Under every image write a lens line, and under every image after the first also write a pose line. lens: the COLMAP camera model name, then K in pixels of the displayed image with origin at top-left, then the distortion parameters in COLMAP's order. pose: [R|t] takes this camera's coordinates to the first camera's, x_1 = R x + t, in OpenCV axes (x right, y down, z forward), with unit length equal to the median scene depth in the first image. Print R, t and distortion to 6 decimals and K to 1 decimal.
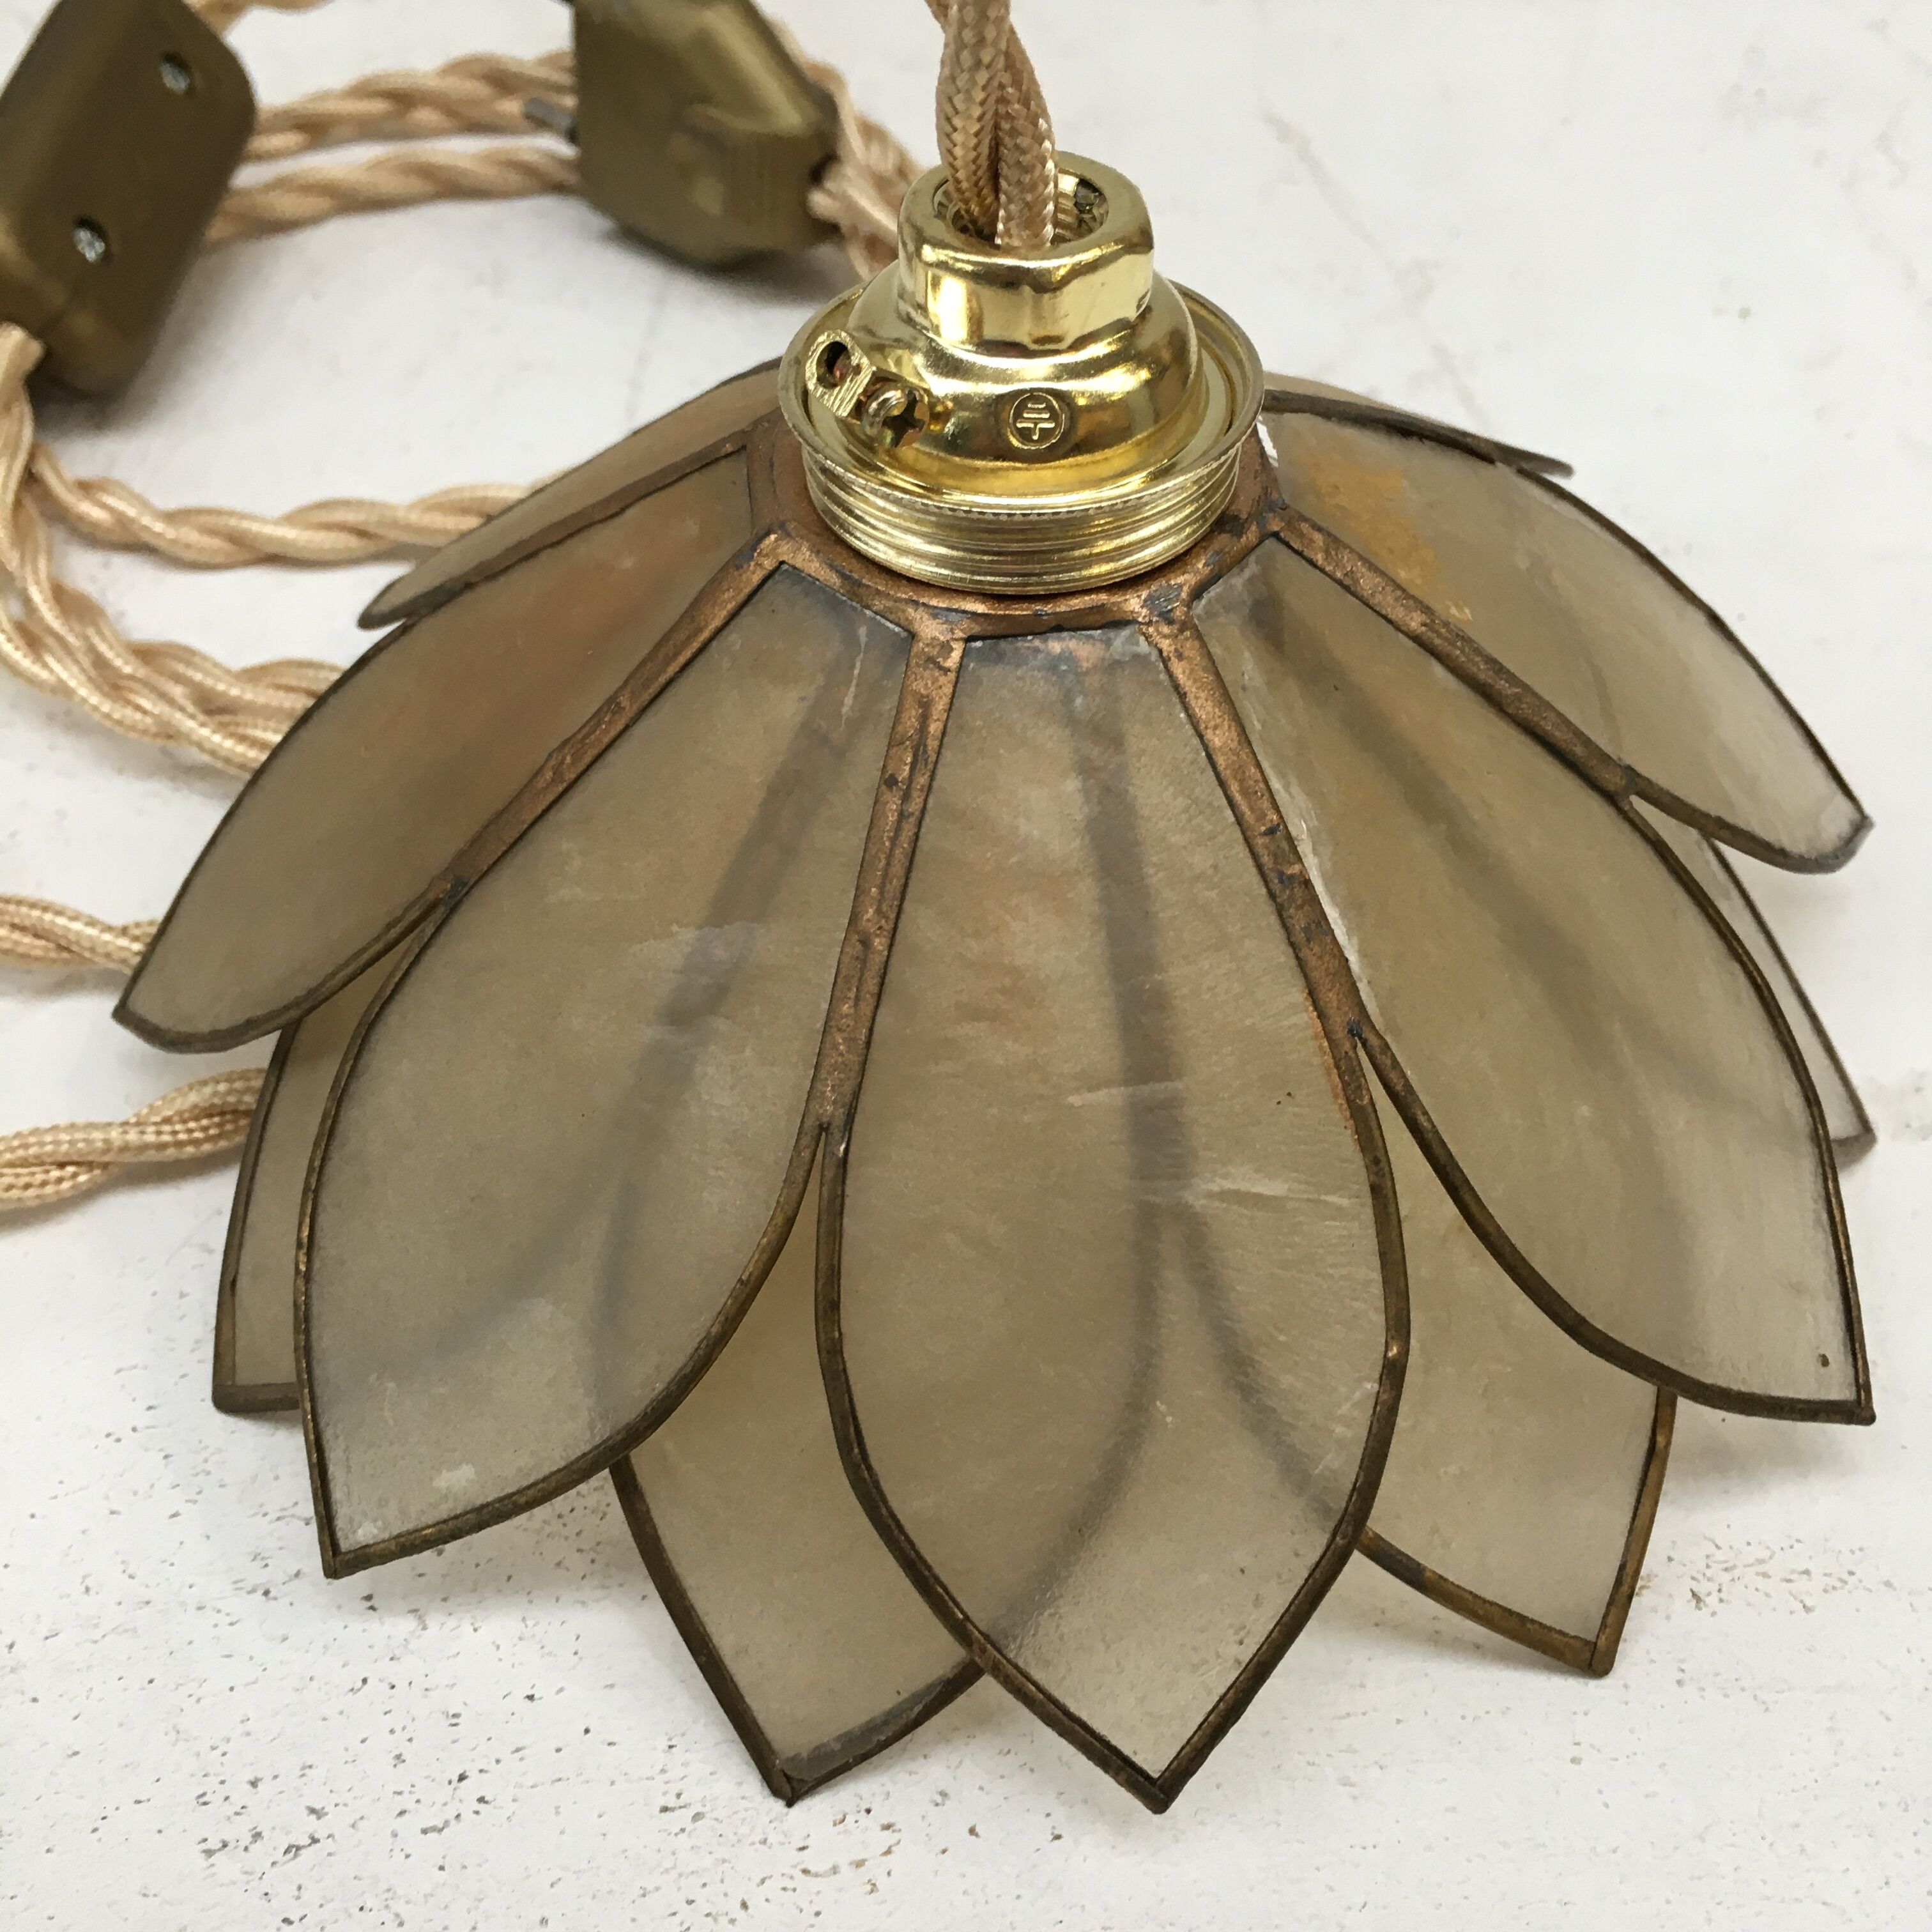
lens RADIAL K [[2239.7, 0, 962.2], [0, 2239.7, 957.7], [0, 0, 1]] dist [0.016599, 0.000000]
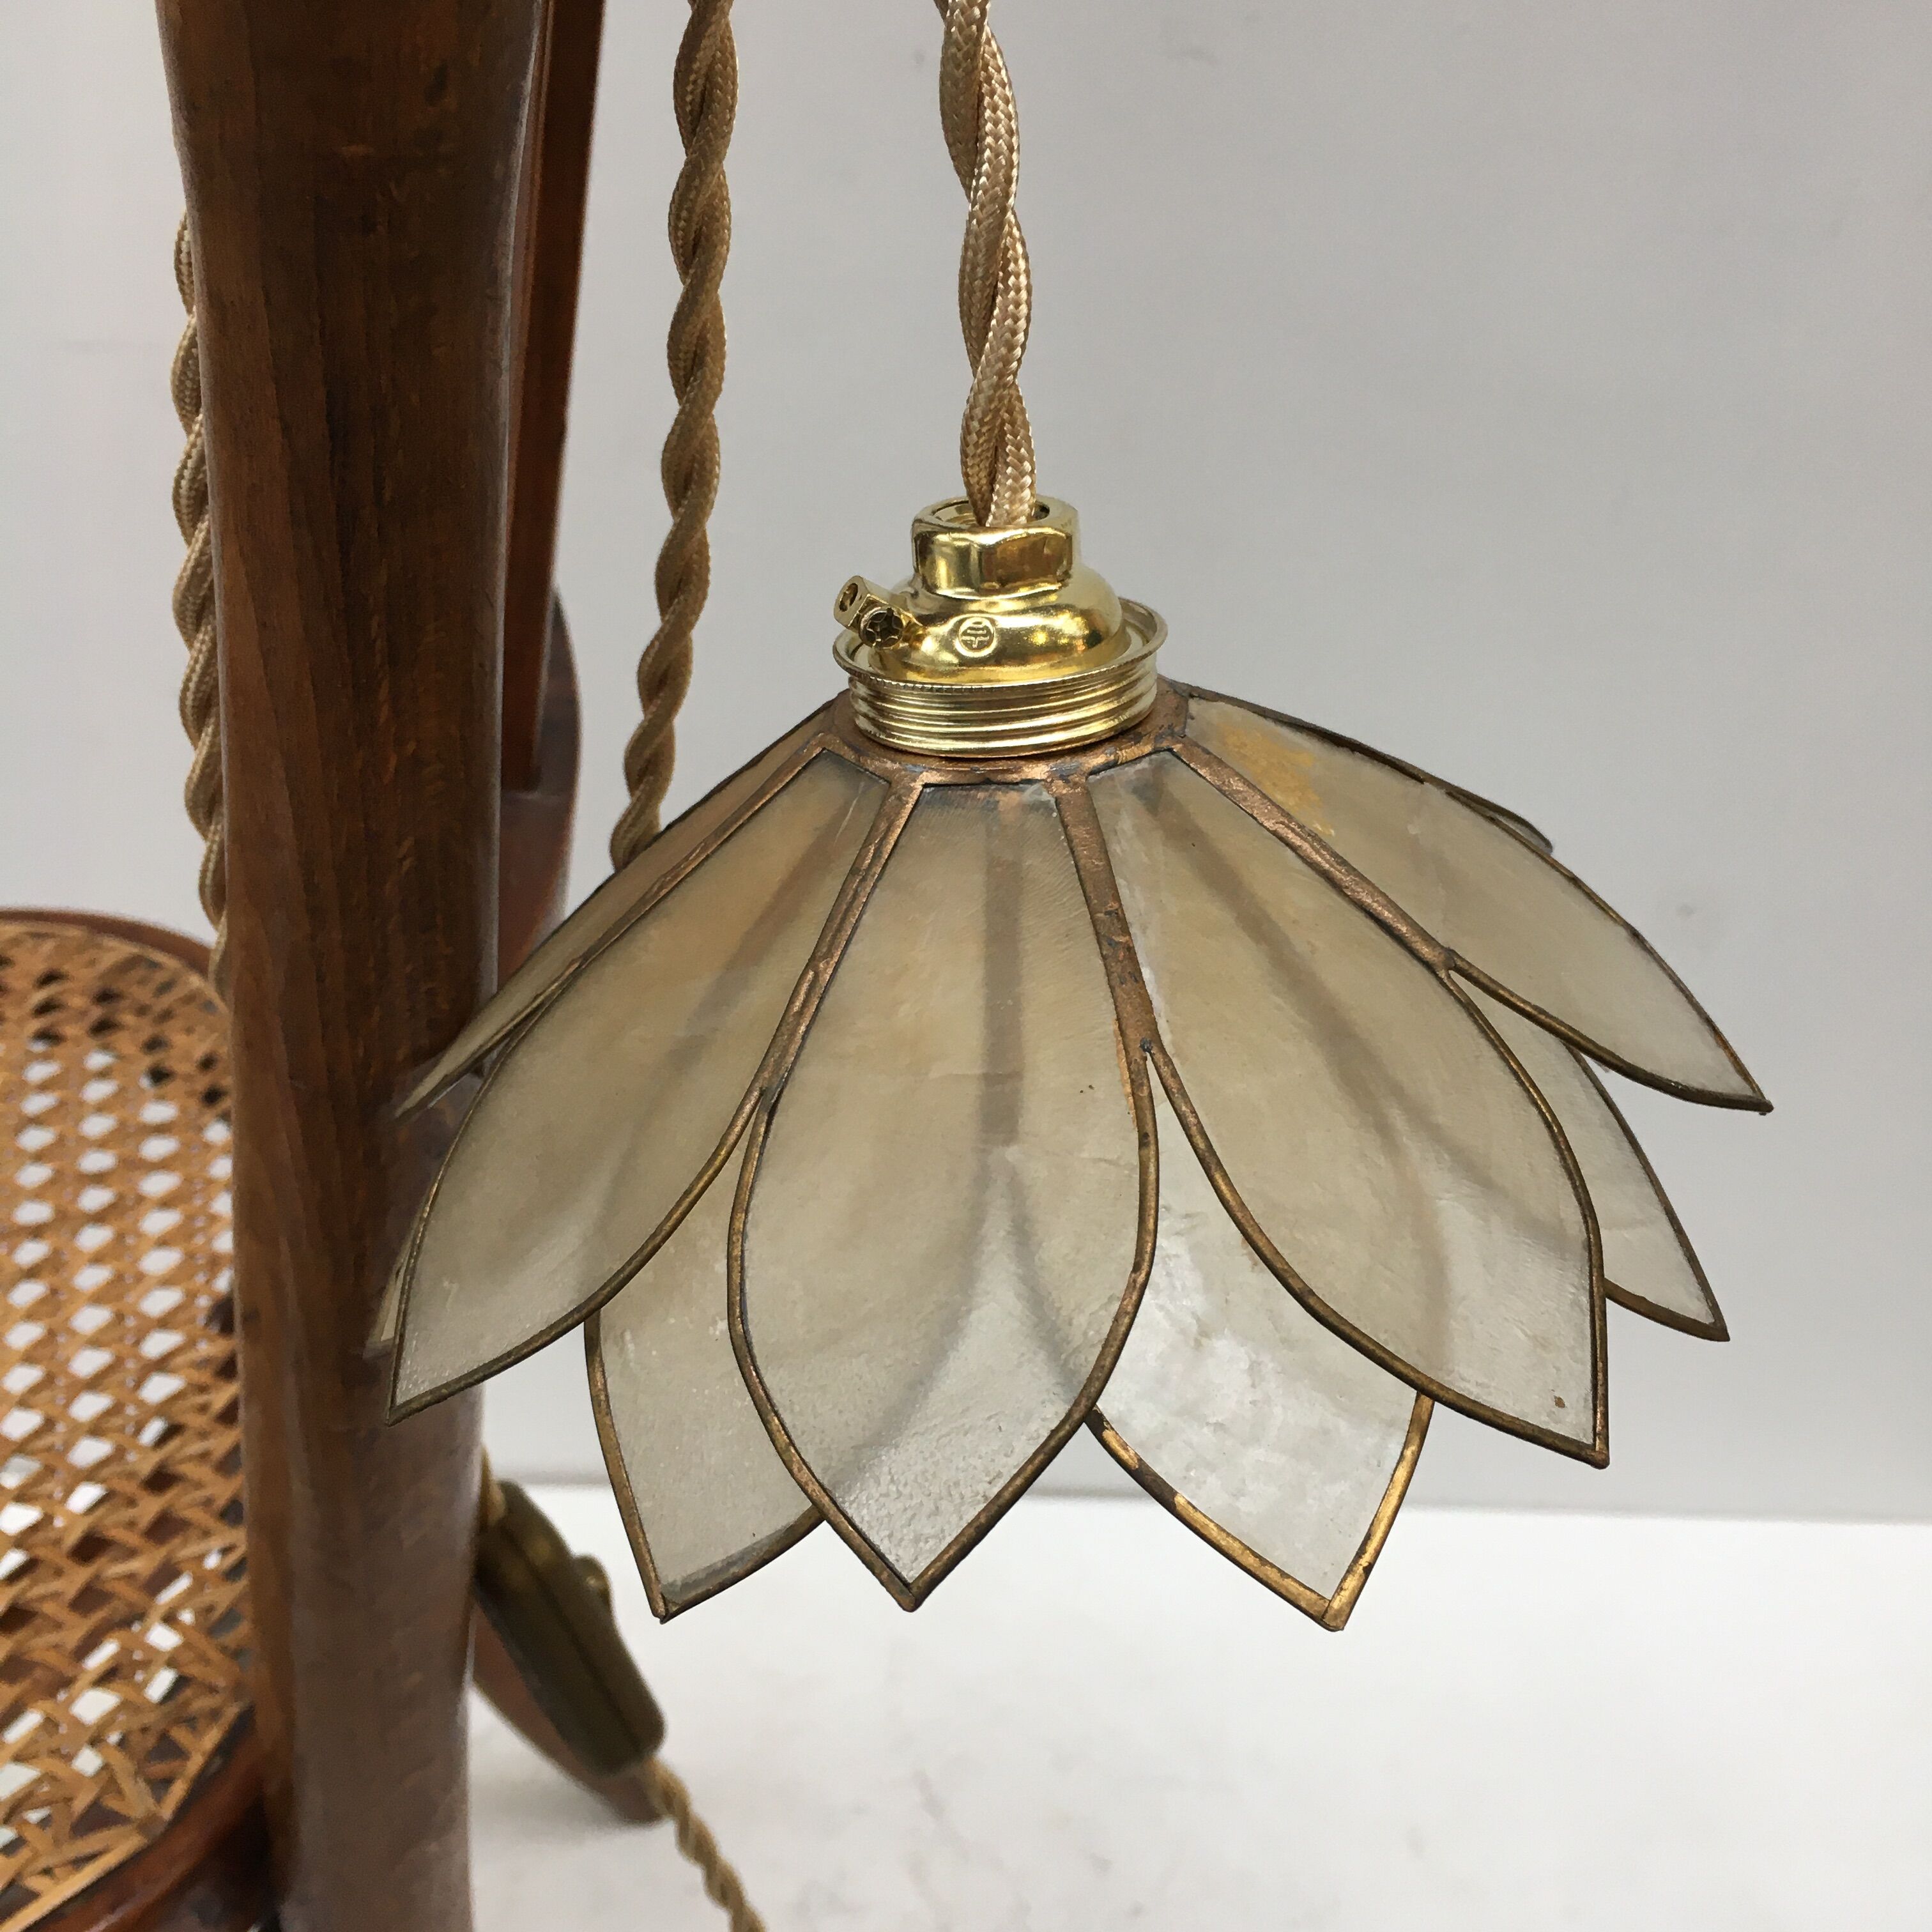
lens RADIAL K [[2239.7, 0, 950.6], [0, 2239.7, 963.7], [0, 0, 1]] dist [0.016599, 0.000000]
pose [[0.964305, 0.058488, -0.258253, 0.383207], [-0.144647, 0.933277, -0.328742, 0.419117], [0.221794, 0.354363, 0.908424, -0.245786]]
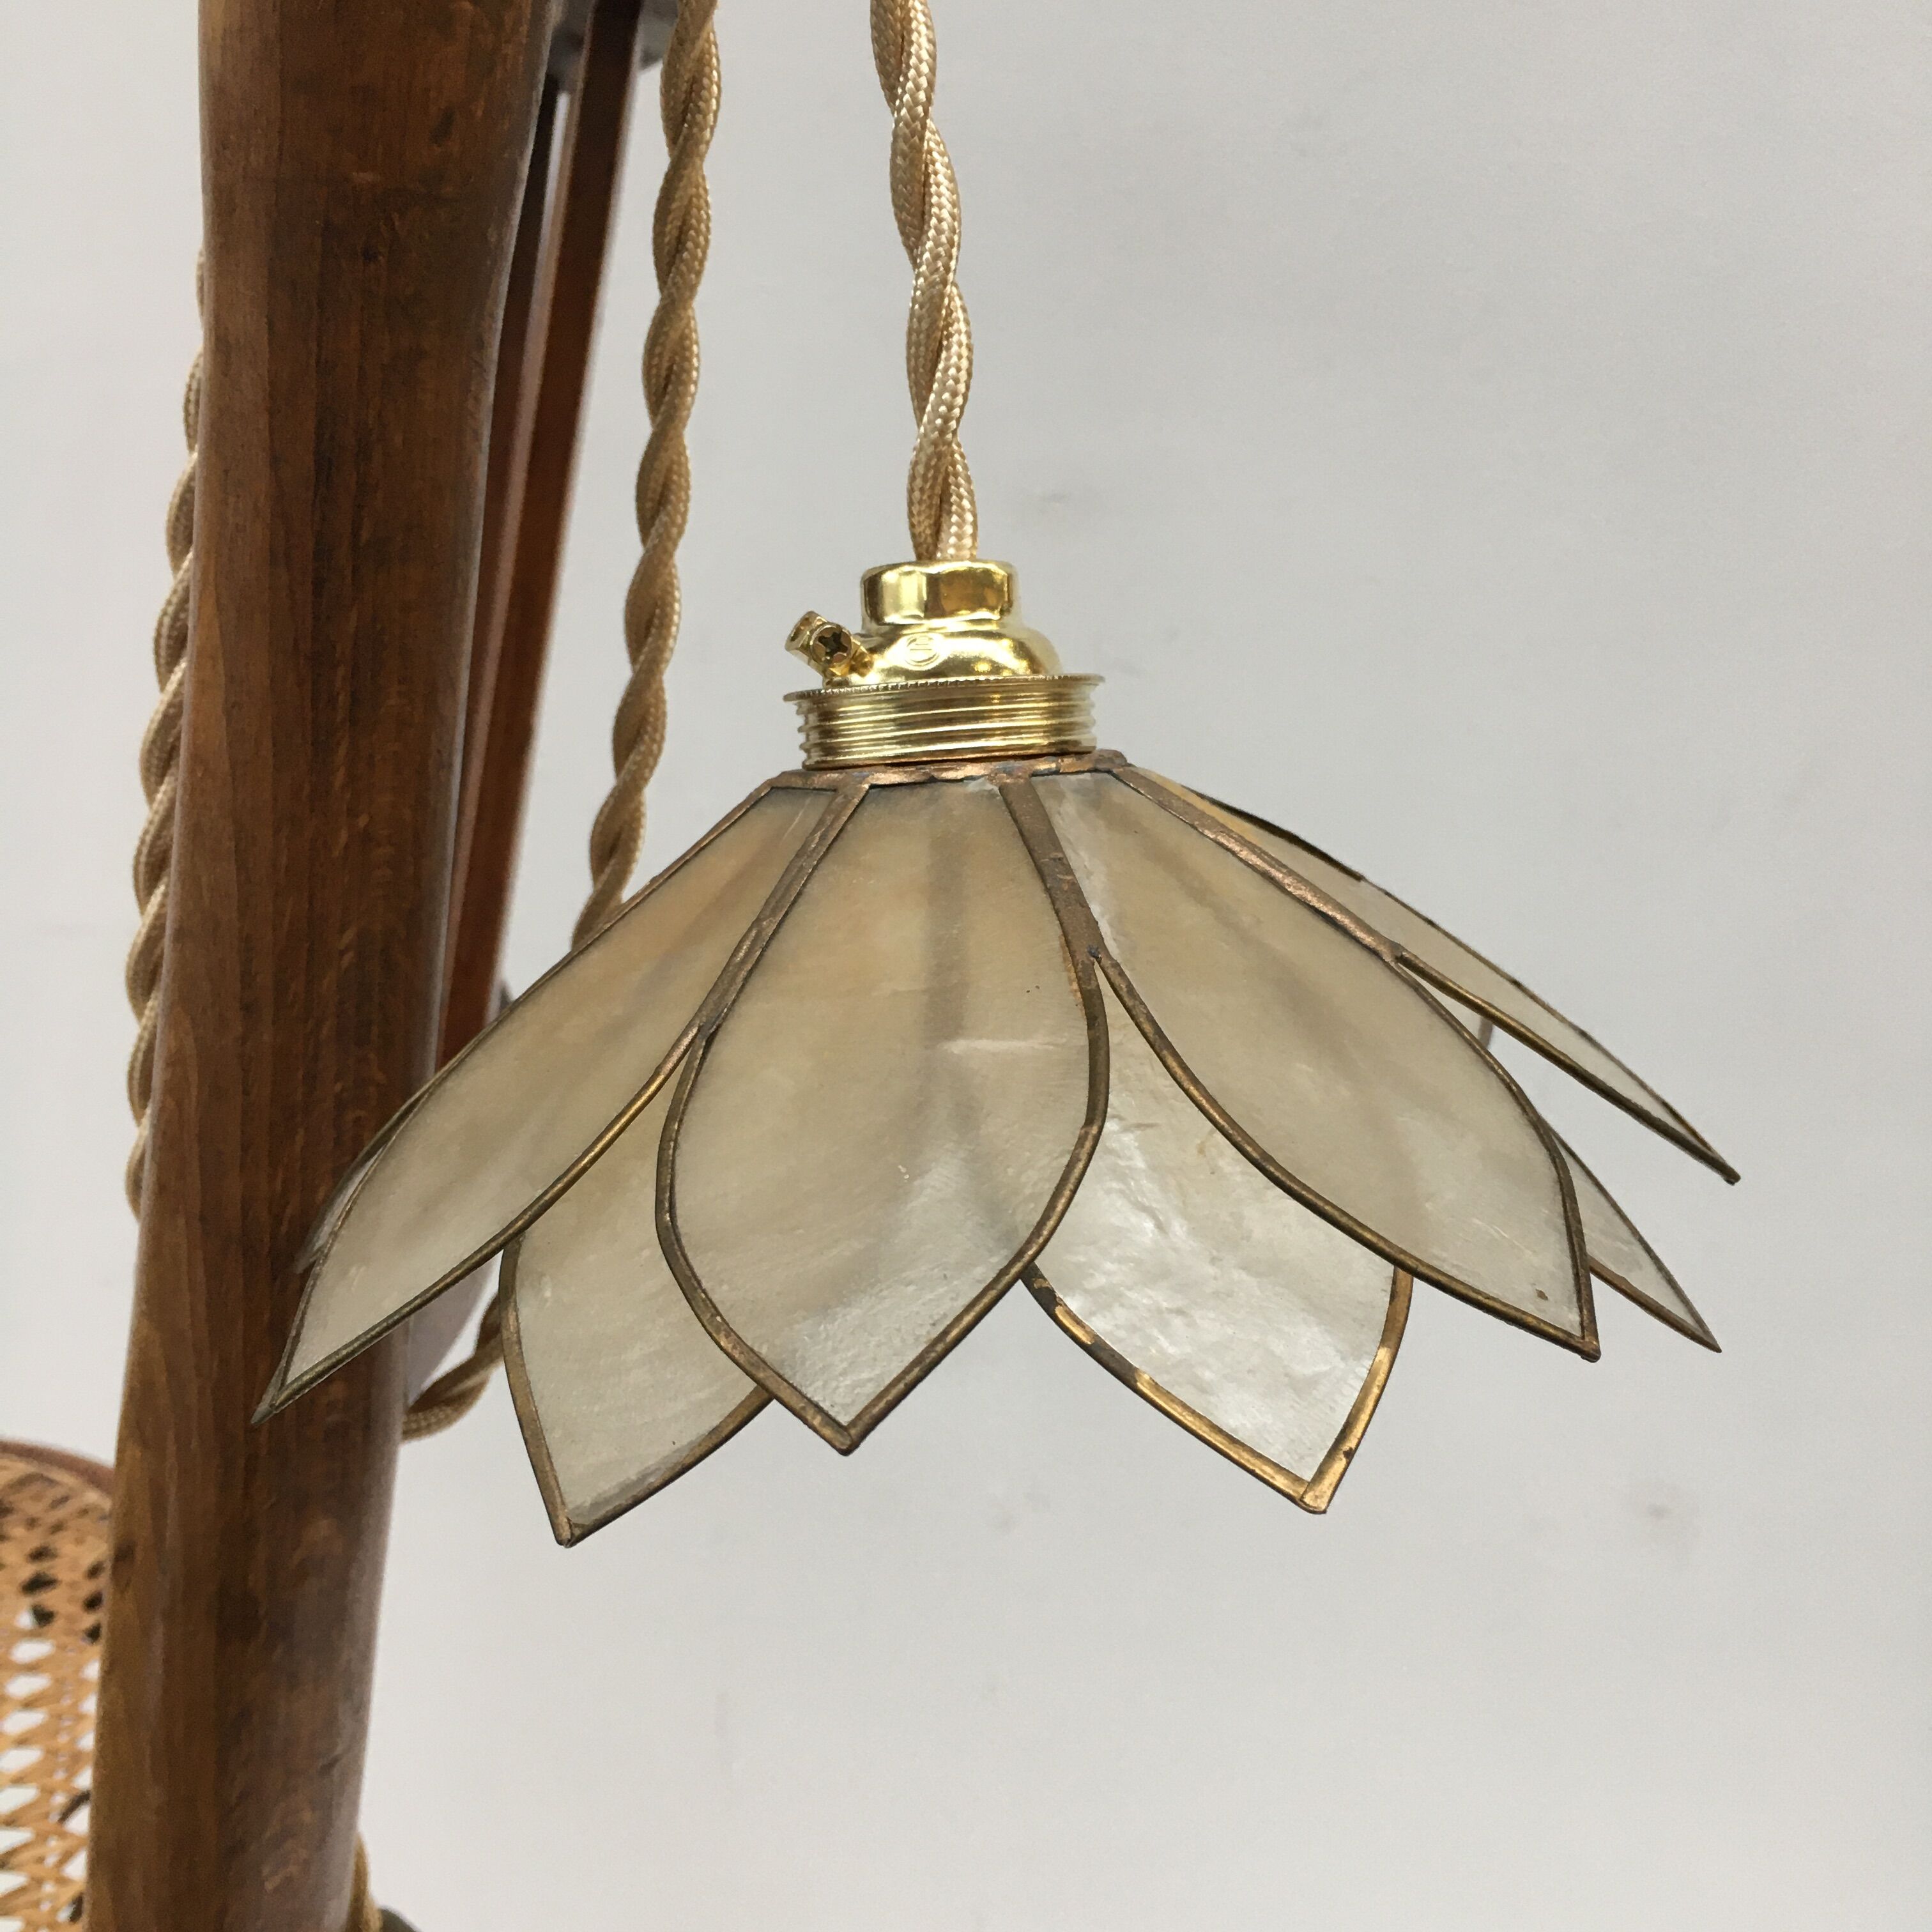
lens RADIAL K [[2239.7, 0, 966.0], [0, 2239.7, 960.4], [0, 0, 1]] dist [0.016599, 0.000000]
pose [[0.971755, -0.029824, -0.234101, 0.388758], [-0.130118, 0.759866, -0.636924, 0.838181], [0.196881, 0.649395, 0.734523, 0.017603]]
